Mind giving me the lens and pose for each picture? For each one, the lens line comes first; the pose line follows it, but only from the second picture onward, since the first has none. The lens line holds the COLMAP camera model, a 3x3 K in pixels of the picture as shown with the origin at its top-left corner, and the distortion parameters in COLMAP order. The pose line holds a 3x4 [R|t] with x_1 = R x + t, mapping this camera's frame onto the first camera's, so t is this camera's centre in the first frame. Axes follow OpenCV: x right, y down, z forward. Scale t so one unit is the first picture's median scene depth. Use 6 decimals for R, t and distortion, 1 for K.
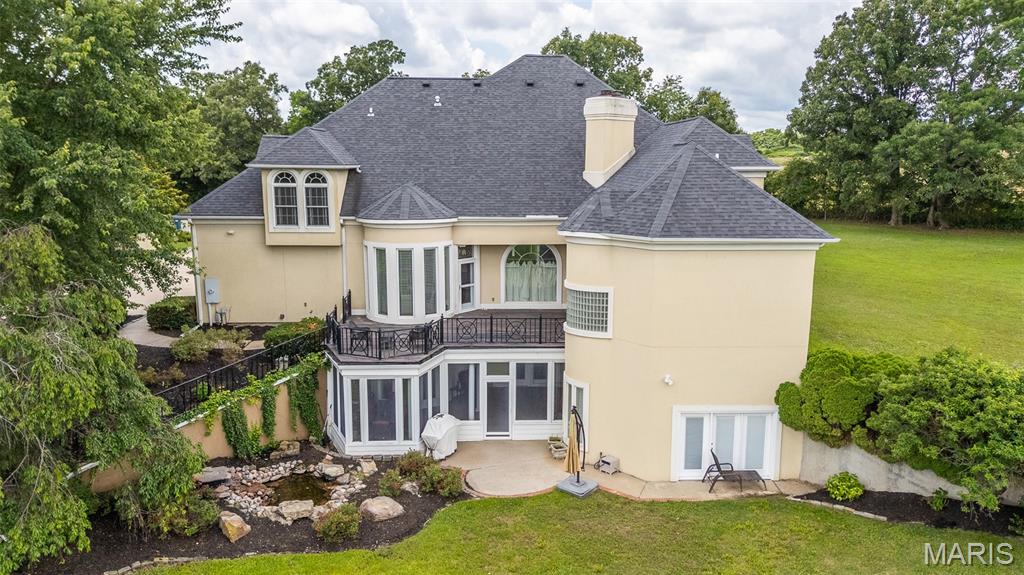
lens RADIAL K [[746.9, 0, 511.5], [0, 746.9, 320.9], [0, 0, 1]] dist [0.093988, -0.171910]
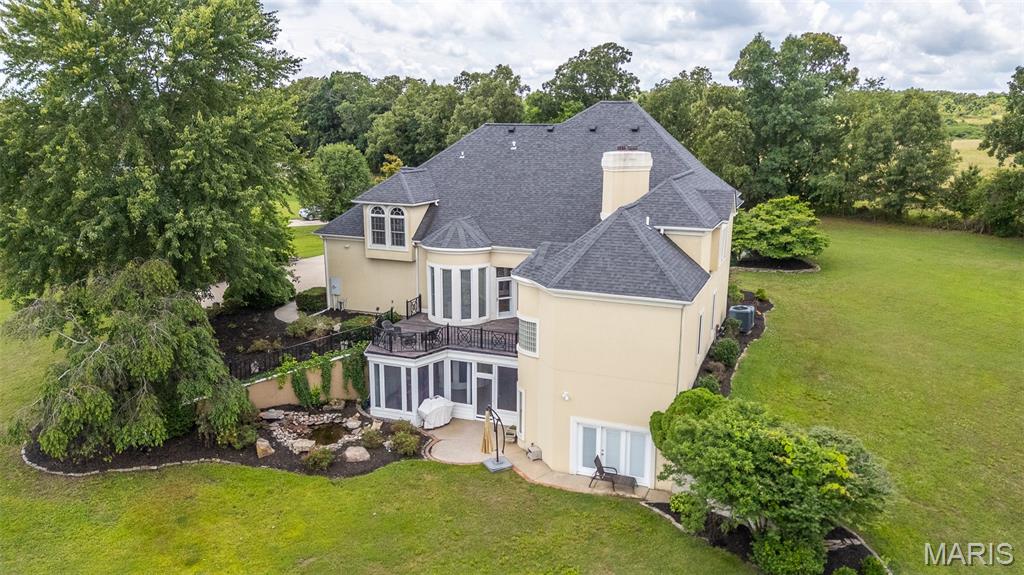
lens RADIAL K [[746.9, 0, 511.5], [0, 746.9, 320.9], [0, 0, 1]] dist [0.093988, -0.171910]
pose [[0.915194, 0.103625, -0.389463, 0.553171], [-0.085027, 0.994273, 0.064744, -0.113393], [0.393942, -0.026138, 0.918764, -0.199029]]
